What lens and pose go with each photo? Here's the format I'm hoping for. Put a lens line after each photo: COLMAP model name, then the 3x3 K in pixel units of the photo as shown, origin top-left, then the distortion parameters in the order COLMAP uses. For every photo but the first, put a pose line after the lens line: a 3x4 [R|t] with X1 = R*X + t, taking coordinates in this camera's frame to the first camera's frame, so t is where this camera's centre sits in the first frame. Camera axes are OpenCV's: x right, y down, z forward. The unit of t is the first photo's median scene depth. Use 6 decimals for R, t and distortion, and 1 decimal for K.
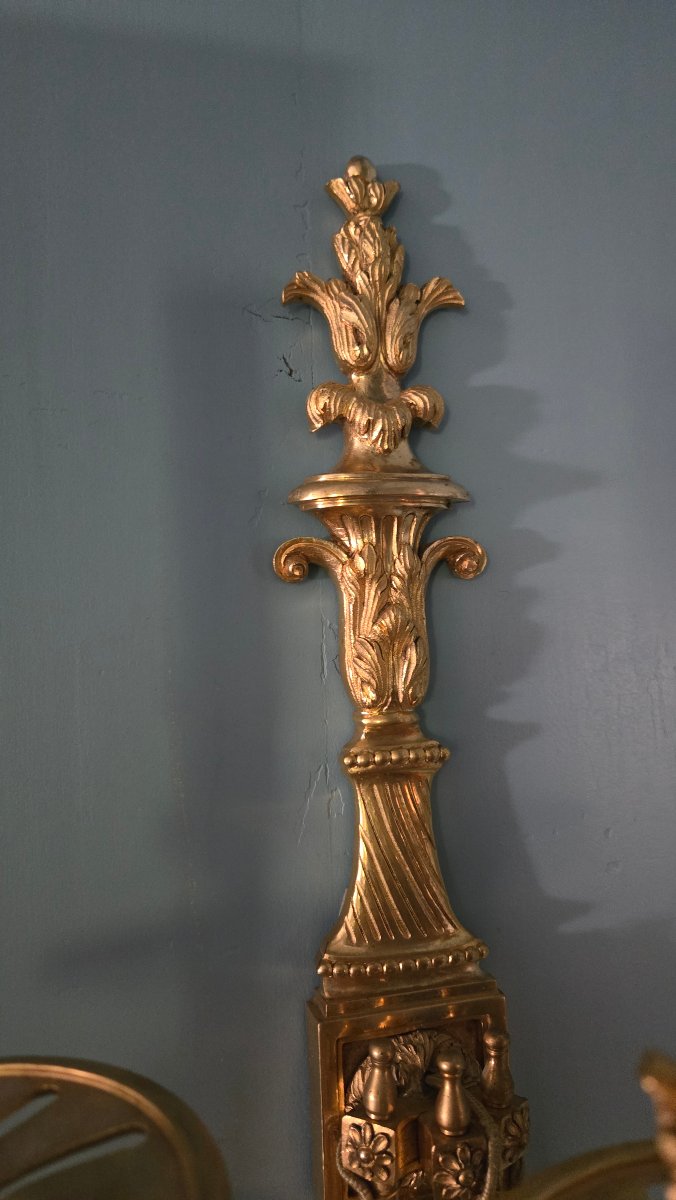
lens RADIAL K [[812.6, 0, 329.2], [0, 812.6, 597.6], [0, 0, 1]] dist [0.020996, -0.030107]
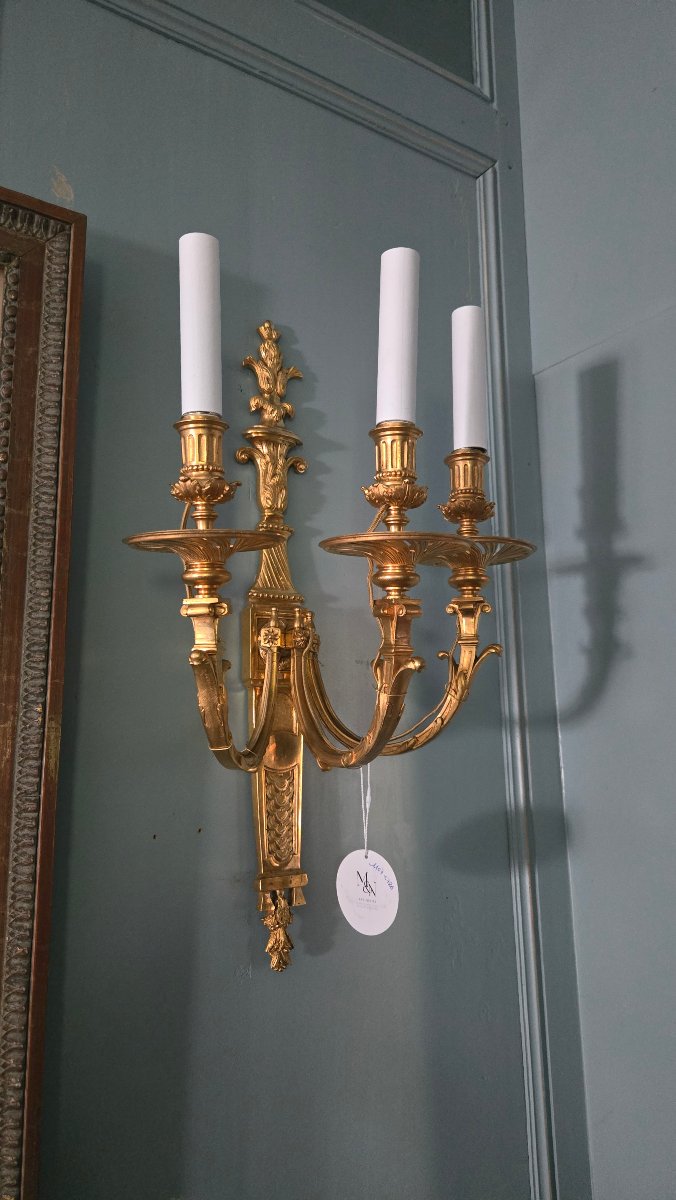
lens RADIAL K [[812.6, 0, 340.5], [0, 812.6, 595.8], [0, 0, 1]] dist [0.020996, -0.030107]
pose [[0.938517, 0.072029, 0.337635, -0.619977], [-0.027803, 0.990586, -0.134042, 0.775981], [-0.344111, 0.116413, 0.931684, -1.605503]]
